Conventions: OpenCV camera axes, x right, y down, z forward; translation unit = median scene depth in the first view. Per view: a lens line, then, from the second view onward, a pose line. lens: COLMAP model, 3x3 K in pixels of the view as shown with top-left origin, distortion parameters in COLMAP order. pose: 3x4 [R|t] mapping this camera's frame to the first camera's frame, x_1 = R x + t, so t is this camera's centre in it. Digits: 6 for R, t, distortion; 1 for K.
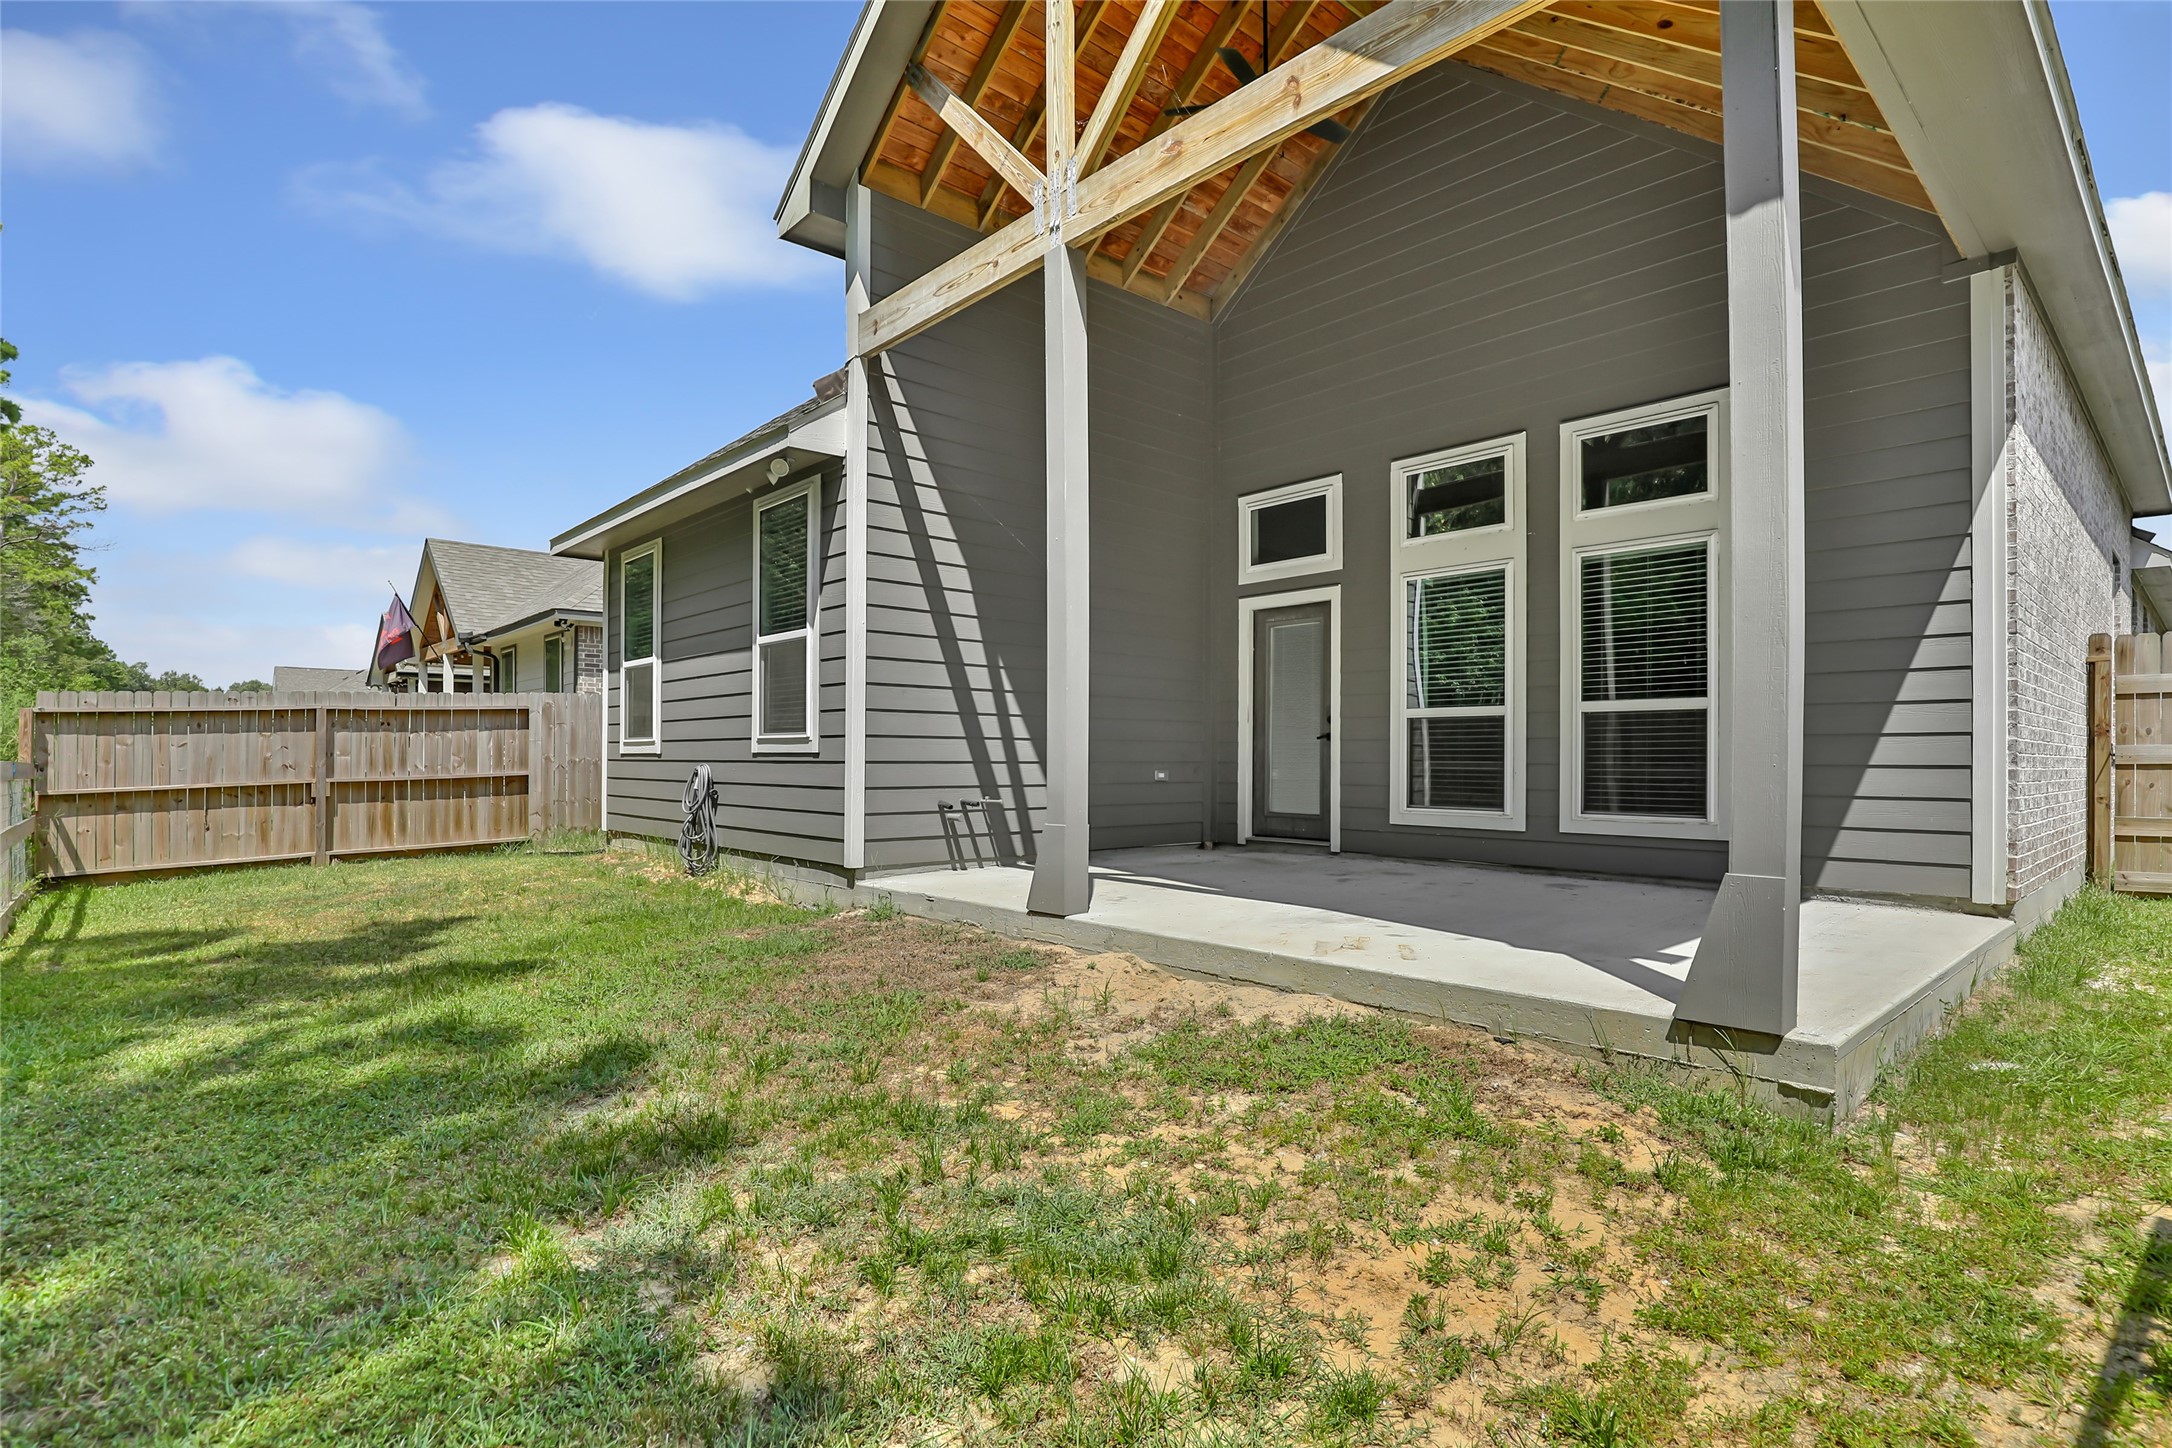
lens RADIAL K [[1040.1, 0, 1097.0], [0, 1040.1, 755.2], [0, 0, 1]] dist [0.007545, -0.003712]
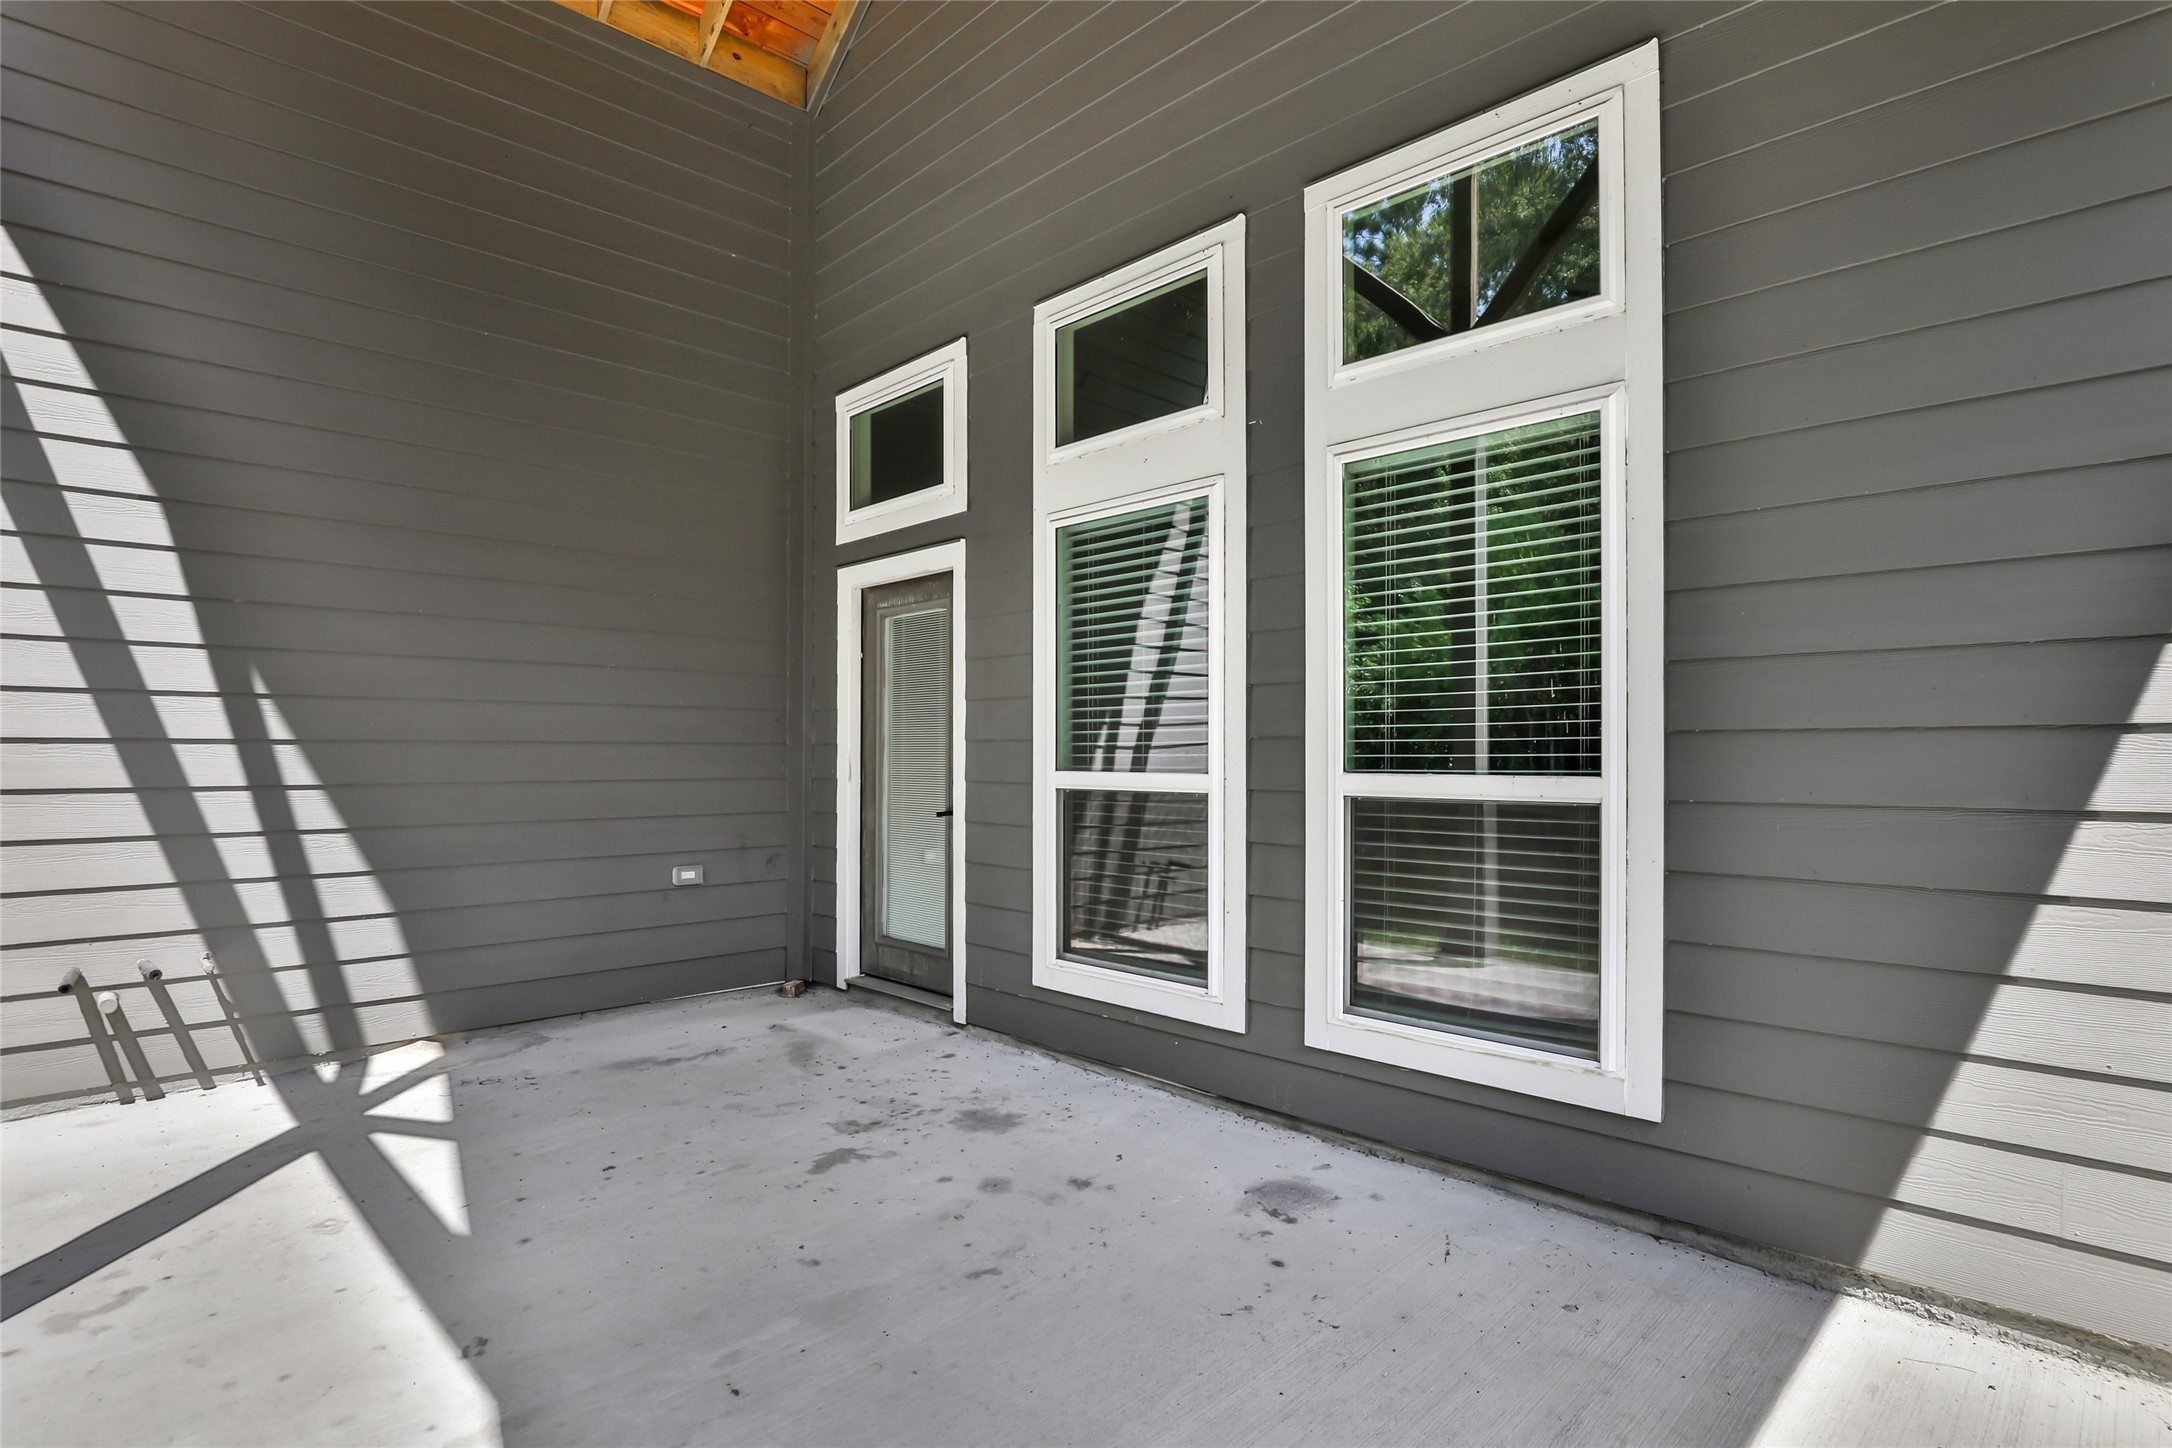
lens RADIAL K [[1040.1, 0, 1071.2], [0, 1040.1, 754.4], [0, 0, 1]] dist [0.007545, -0.003712]
pose [[0.999969, -0.003705, 0.006917, 0.302686], [0.003657, 0.999969, 0.006915, -0.056930], [-0.006943, -0.006890, 0.999952, 0.474957]]
